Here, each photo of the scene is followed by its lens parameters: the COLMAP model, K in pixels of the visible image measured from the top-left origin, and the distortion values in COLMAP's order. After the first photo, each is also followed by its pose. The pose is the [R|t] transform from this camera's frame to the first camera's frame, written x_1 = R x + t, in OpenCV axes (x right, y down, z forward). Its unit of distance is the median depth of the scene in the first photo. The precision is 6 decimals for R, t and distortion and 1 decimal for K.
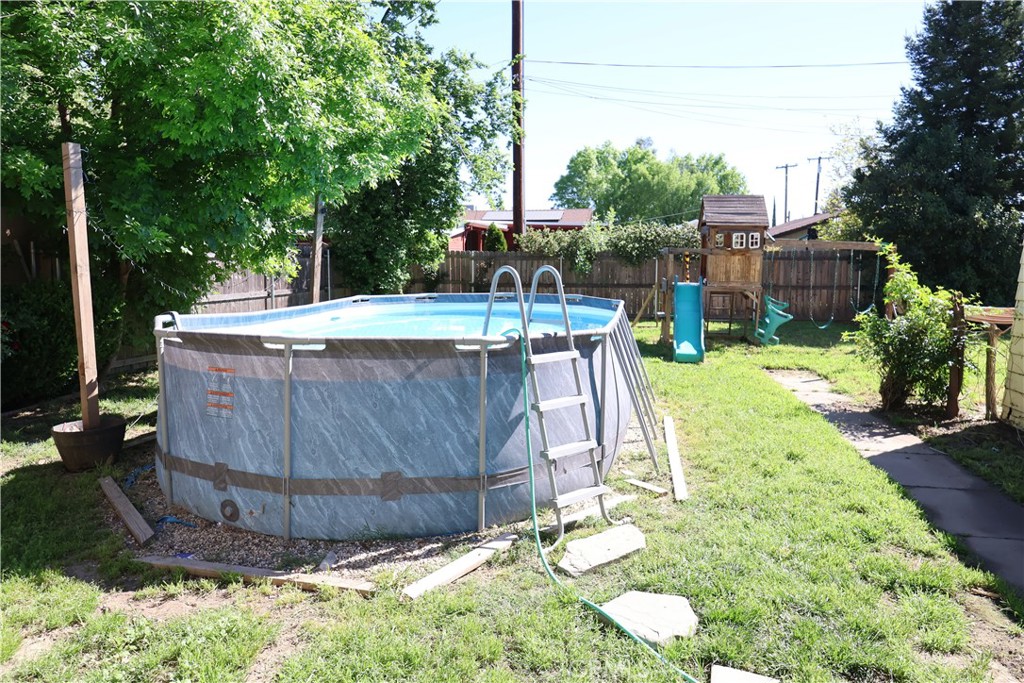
lens RADIAL K [[689.7, 0, 509.6], [0, 689.7, 342.6], [0, 0, 1]] dist [0.025975, -0.004410]
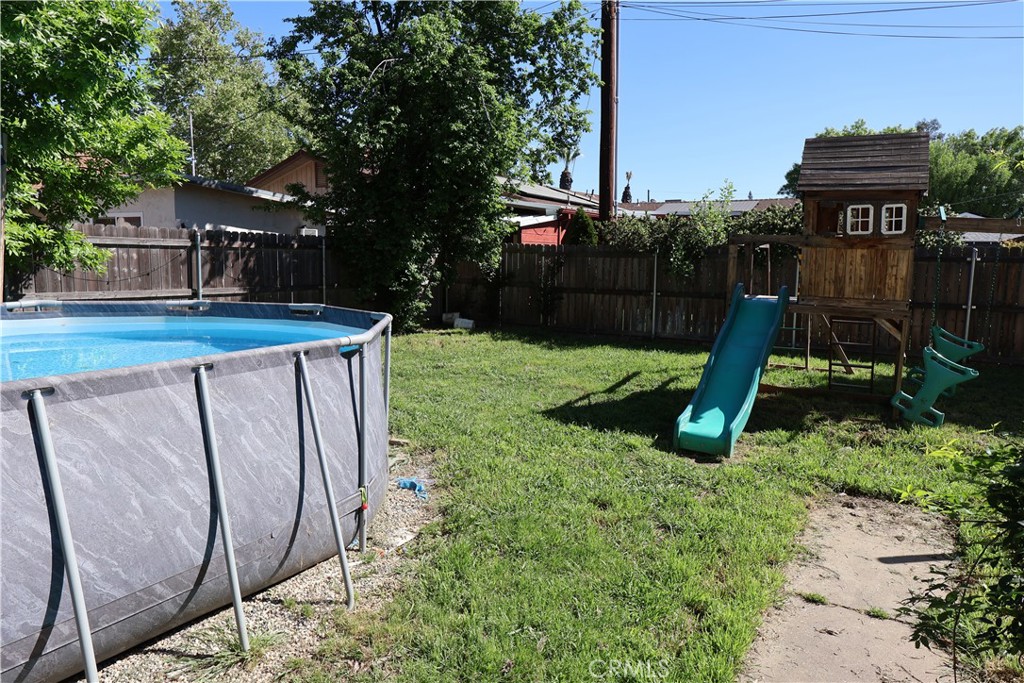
lens RADIAL K [[689.7, 0, 515.5], [0, 689.7, 338.6], [0, 0, 1]] dist [0.025975, -0.004410]
pose [[0.940122, 0.054962, -0.336378, 0.262796], [-0.057598, 0.998338, 0.002145, -0.043776], [0.335936, 0.017358, 0.941725, 0.417007]]
